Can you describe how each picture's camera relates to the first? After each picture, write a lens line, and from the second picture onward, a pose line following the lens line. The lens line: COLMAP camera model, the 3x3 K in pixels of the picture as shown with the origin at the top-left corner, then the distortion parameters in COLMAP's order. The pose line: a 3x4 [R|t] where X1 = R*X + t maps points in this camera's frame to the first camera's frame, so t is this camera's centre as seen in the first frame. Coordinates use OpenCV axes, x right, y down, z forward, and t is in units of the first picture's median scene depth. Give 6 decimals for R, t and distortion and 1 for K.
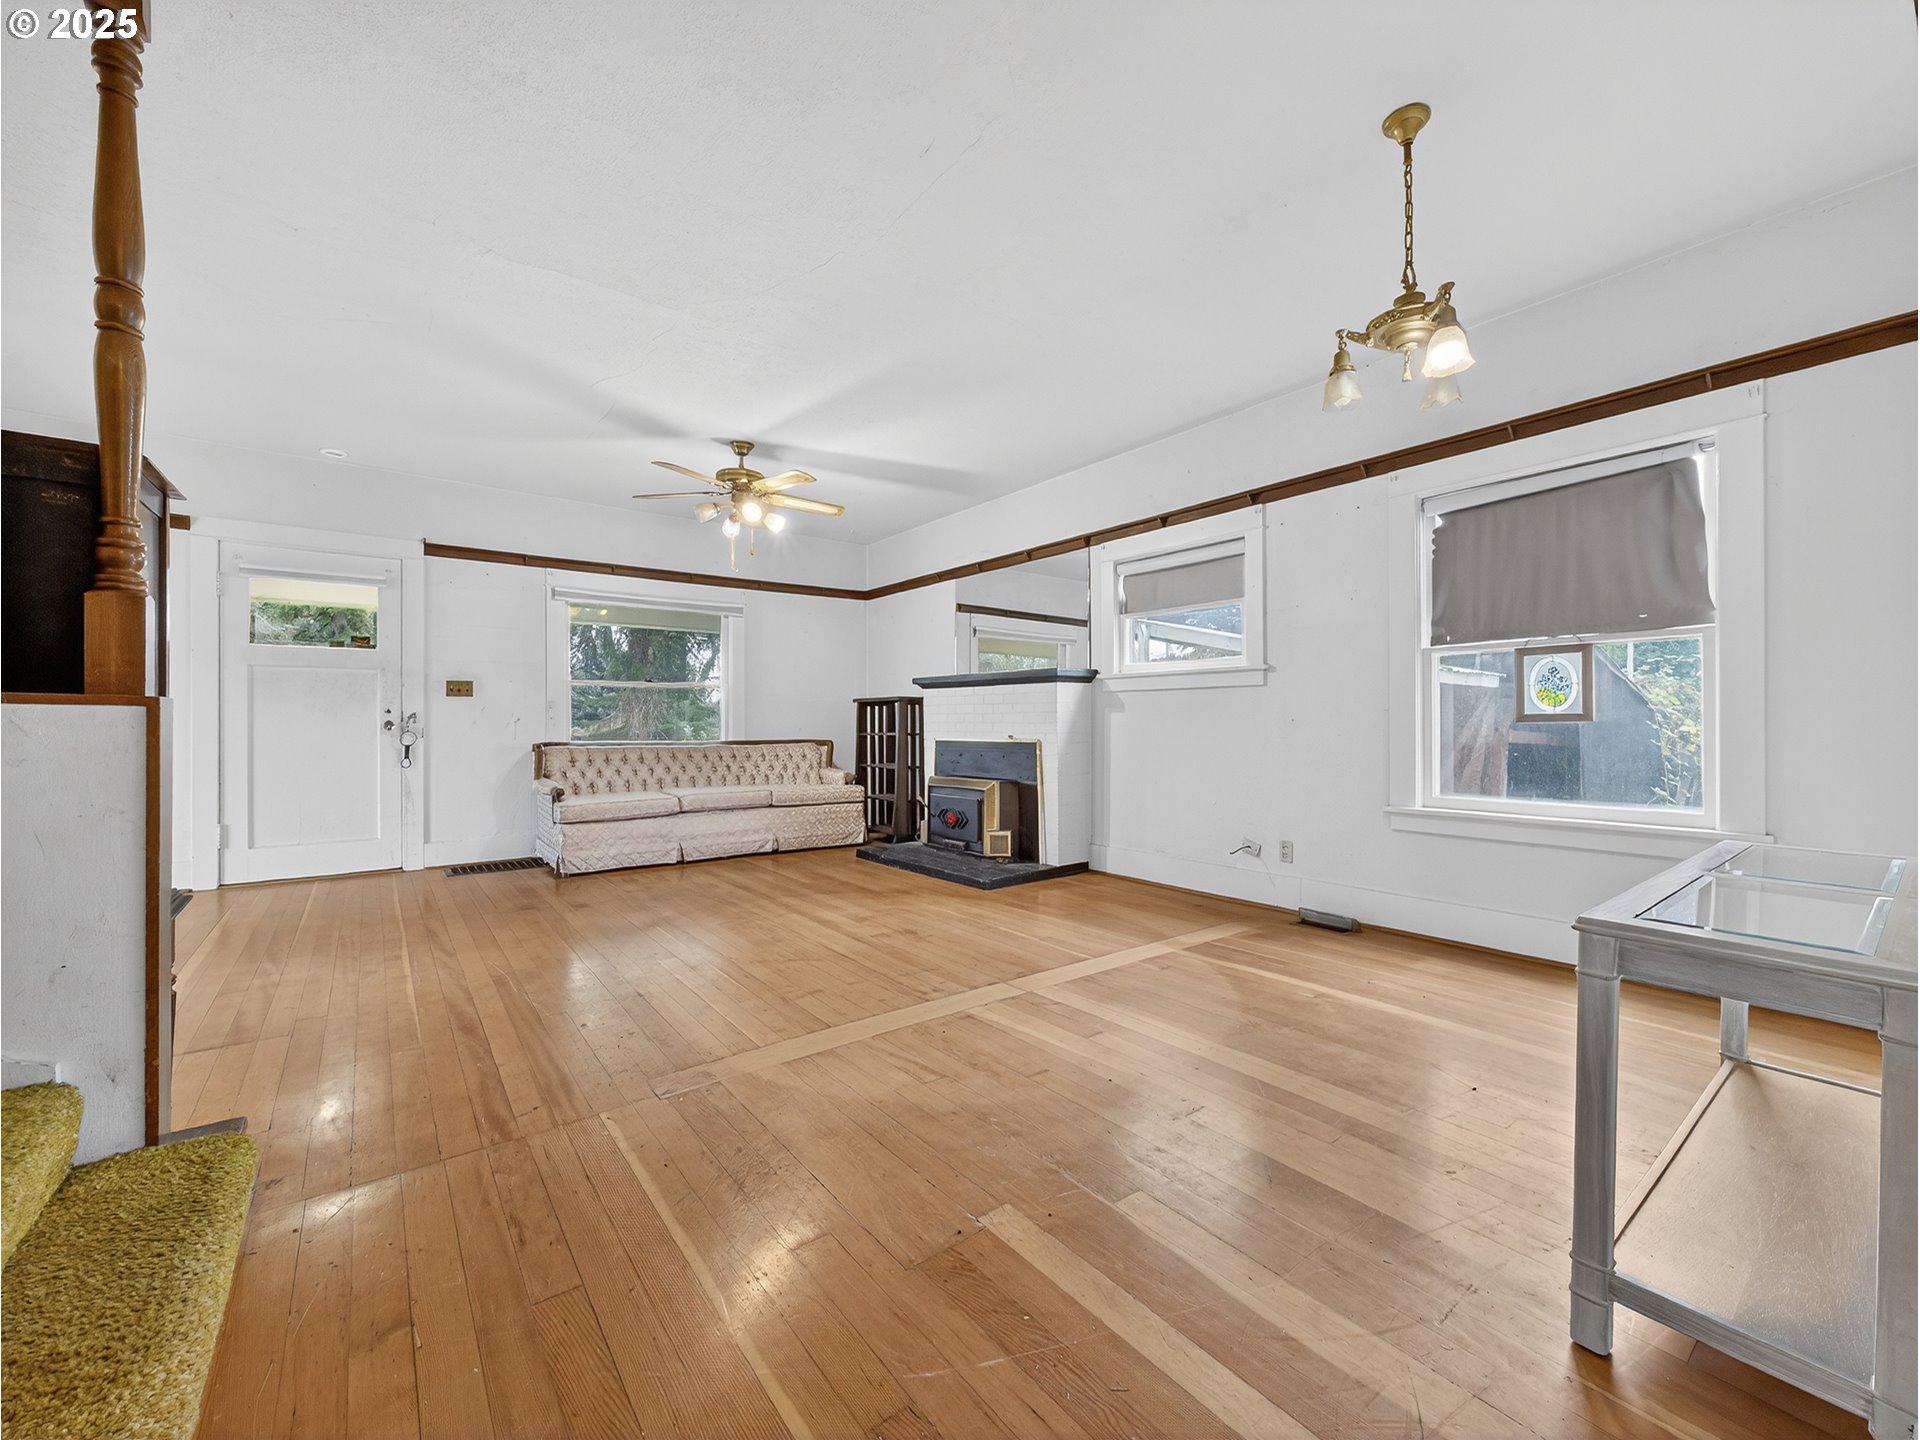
lens RADIAL K [[780.1, 0, 968.6], [0, 780.1, 722.5], [0, 0, 1]] dist [-0.004880, 0.000293]
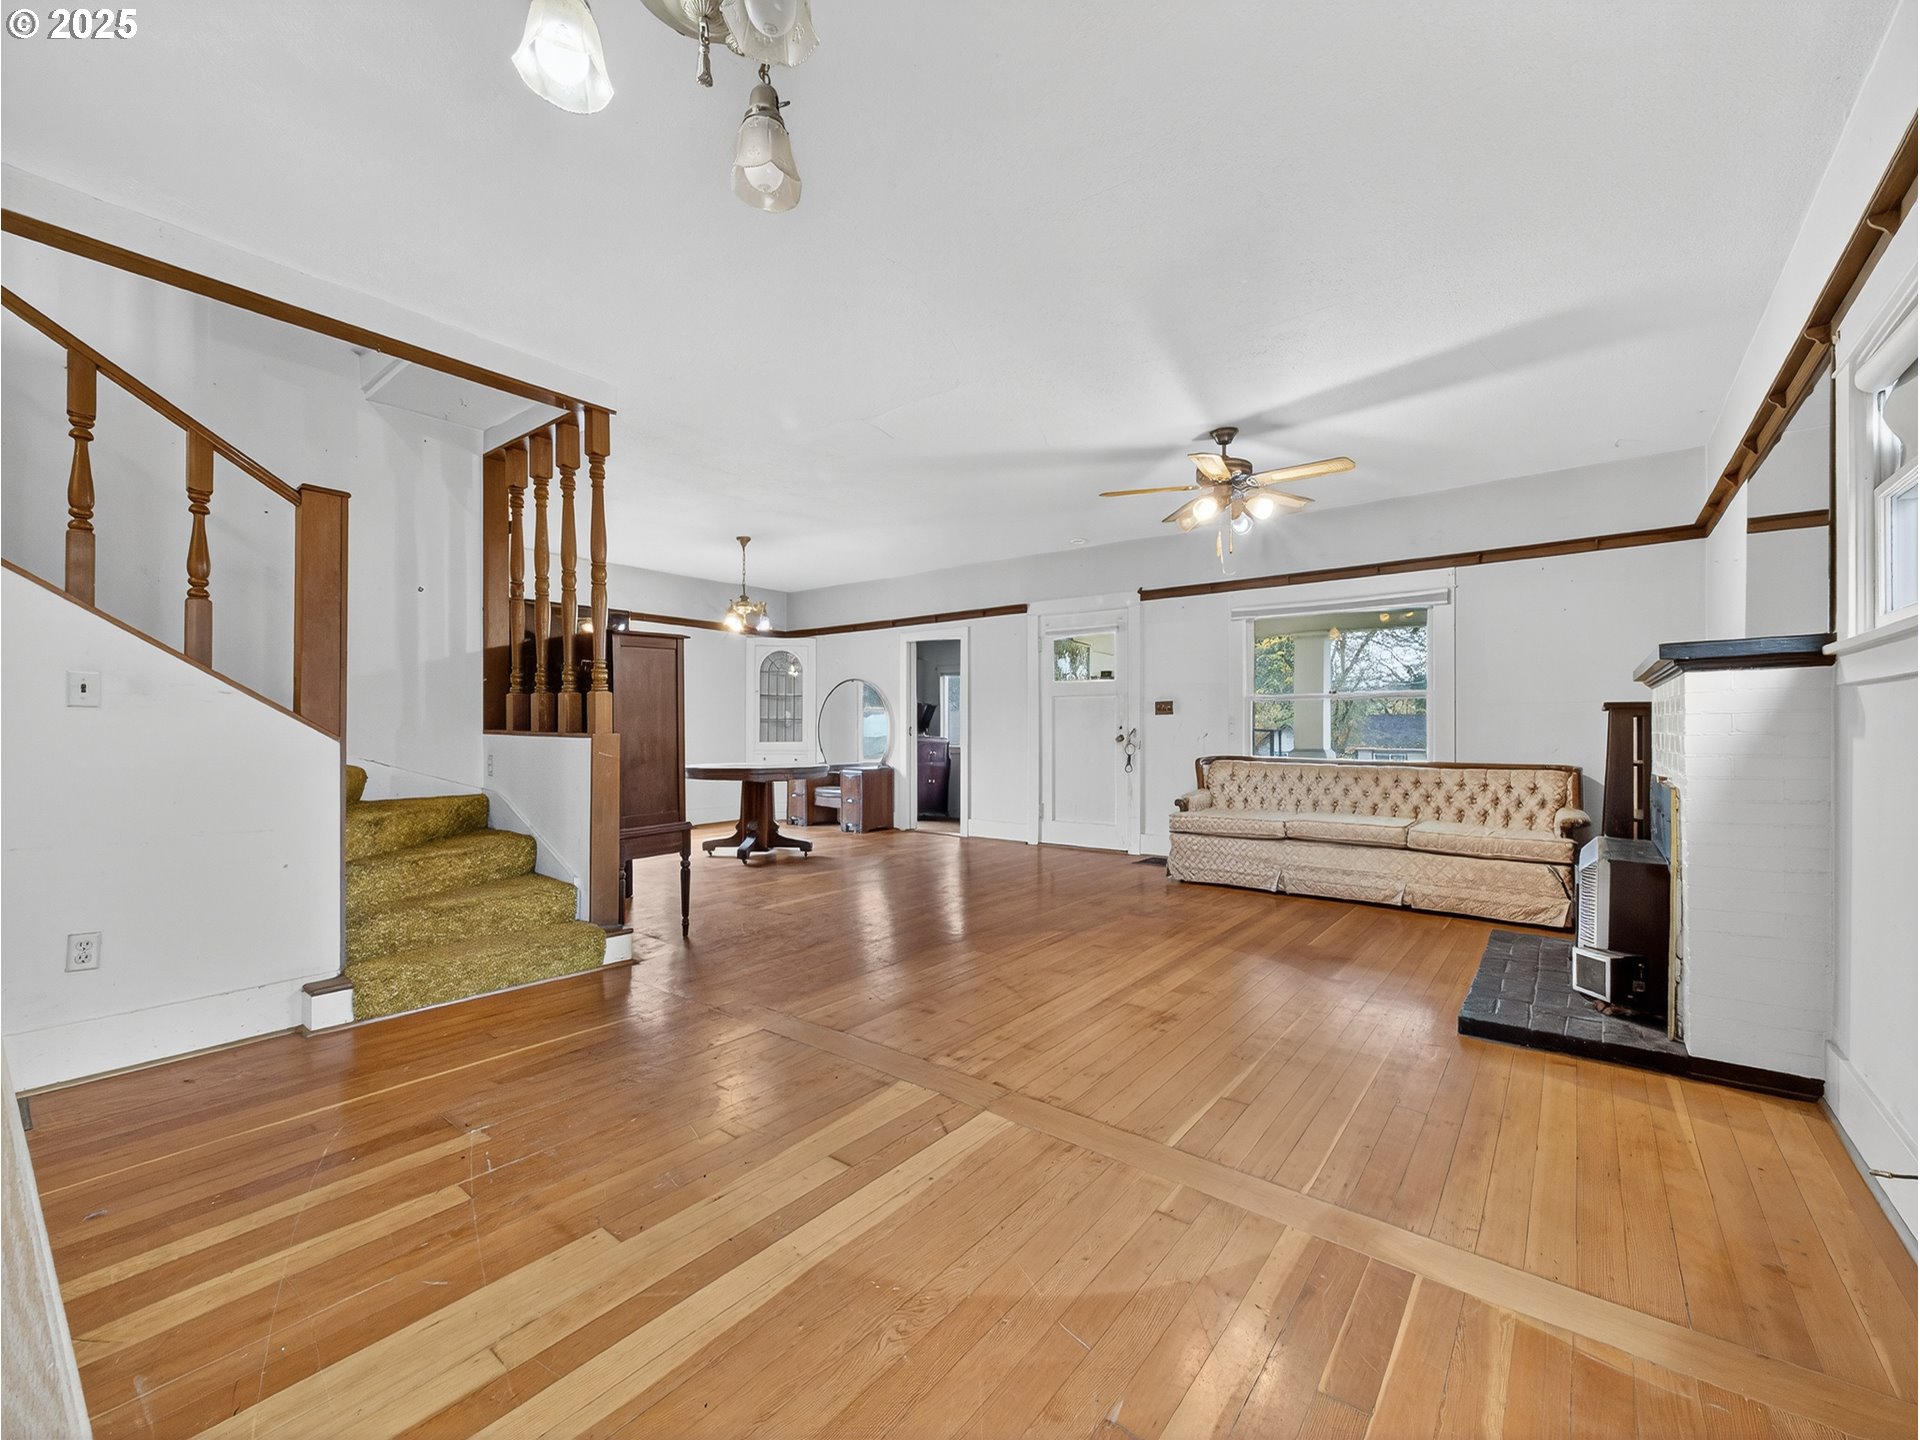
lens RADIAL K [[780.1, 0, 969.8], [0, 780.1, 721.4], [0, 0, 1]] dist [-0.004880, 0.000293]
pose [[0.255111, -0.006141, -0.966892, 0.437764], [-0.003733, 0.999966, -0.007336, -0.013955], [0.966905, 0.005481, 0.255079, 0.429405]]
